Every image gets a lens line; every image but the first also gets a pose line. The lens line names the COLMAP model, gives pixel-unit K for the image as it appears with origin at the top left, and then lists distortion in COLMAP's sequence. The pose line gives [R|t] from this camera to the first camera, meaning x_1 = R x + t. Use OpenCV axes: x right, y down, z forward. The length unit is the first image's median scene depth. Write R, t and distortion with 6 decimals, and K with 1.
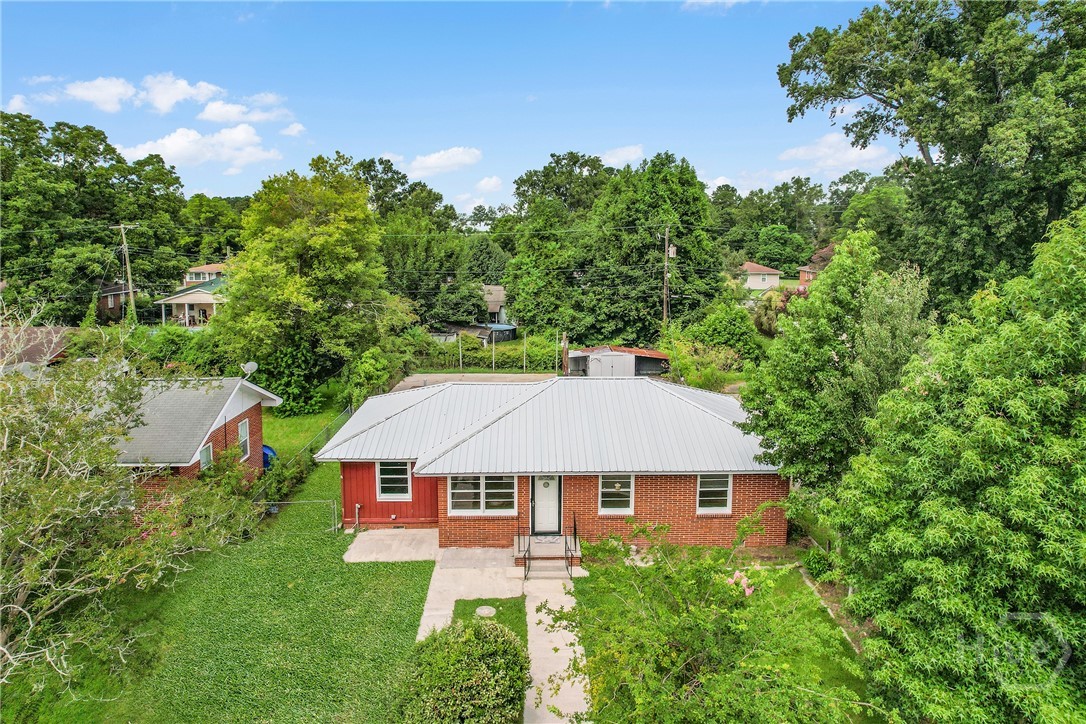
lens RADIAL K [[912.8, 0, 543.0], [0, 912.8, 362.0], [0, 0, 1]] dist [-0.109019, 0.159898]
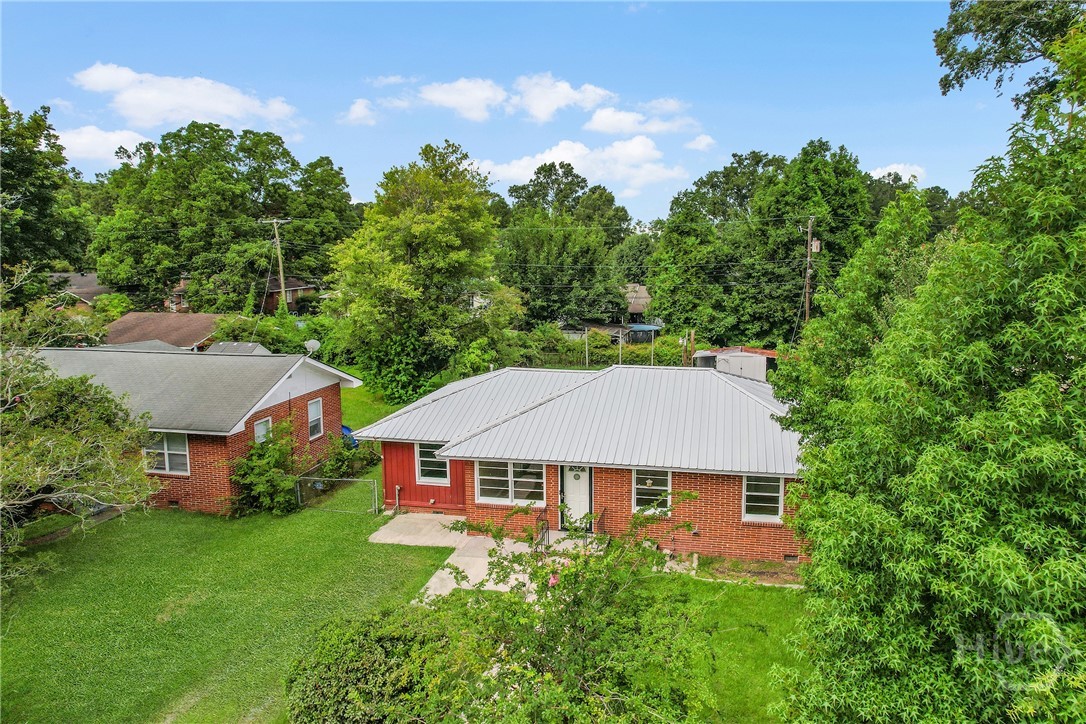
lens RADIAL K [[912.8, 0, 543.0], [0, 912.8, 362.0], [0, 0, 1]] dist [-0.109019, 0.159898]
pose [[0.964502, 0.031747, -0.262160, 0.139682], [-0.036996, 0.999201, -0.015107, 0.022485], [0.261471, 0.024270, 0.964906, 0.063038]]
